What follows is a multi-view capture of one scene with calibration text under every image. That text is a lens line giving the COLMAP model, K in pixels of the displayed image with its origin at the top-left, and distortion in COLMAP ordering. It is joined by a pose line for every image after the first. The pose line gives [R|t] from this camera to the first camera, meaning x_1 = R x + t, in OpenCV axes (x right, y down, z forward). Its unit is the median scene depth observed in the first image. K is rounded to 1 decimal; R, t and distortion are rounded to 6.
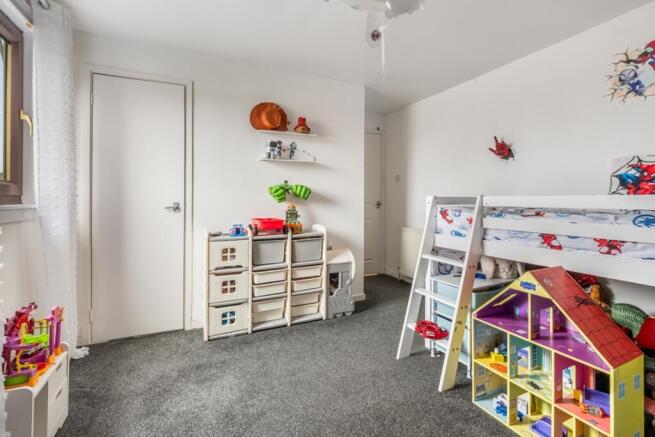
lens RADIAL K [[290.8, 0, 326.6], [0, 290.8, 196.7], [0, 0, 1]] dist [-0.000696, -0.000209]
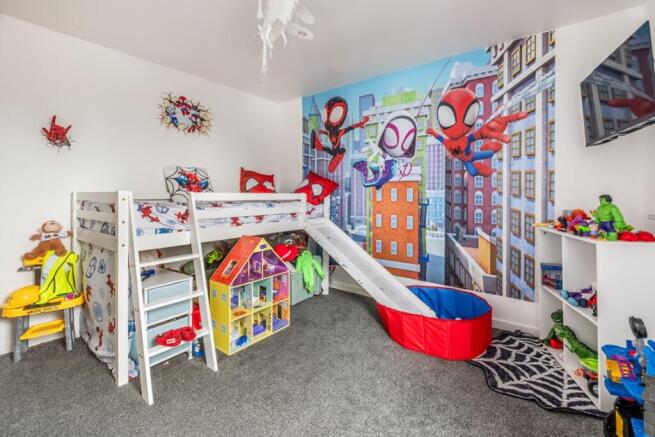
lens RADIAL K [[290.8, 0, 326.6], [0, 290.8, 196.7], [0, 0, 1]] dist [-0.000696, -0.000209]
pose [[-0.450052, -0.004993, 0.892988, -0.655750], [-0.008710, 0.999961, 0.001201, 0.010146], [-0.892960, -0.007238, -0.450078, 0.976365]]
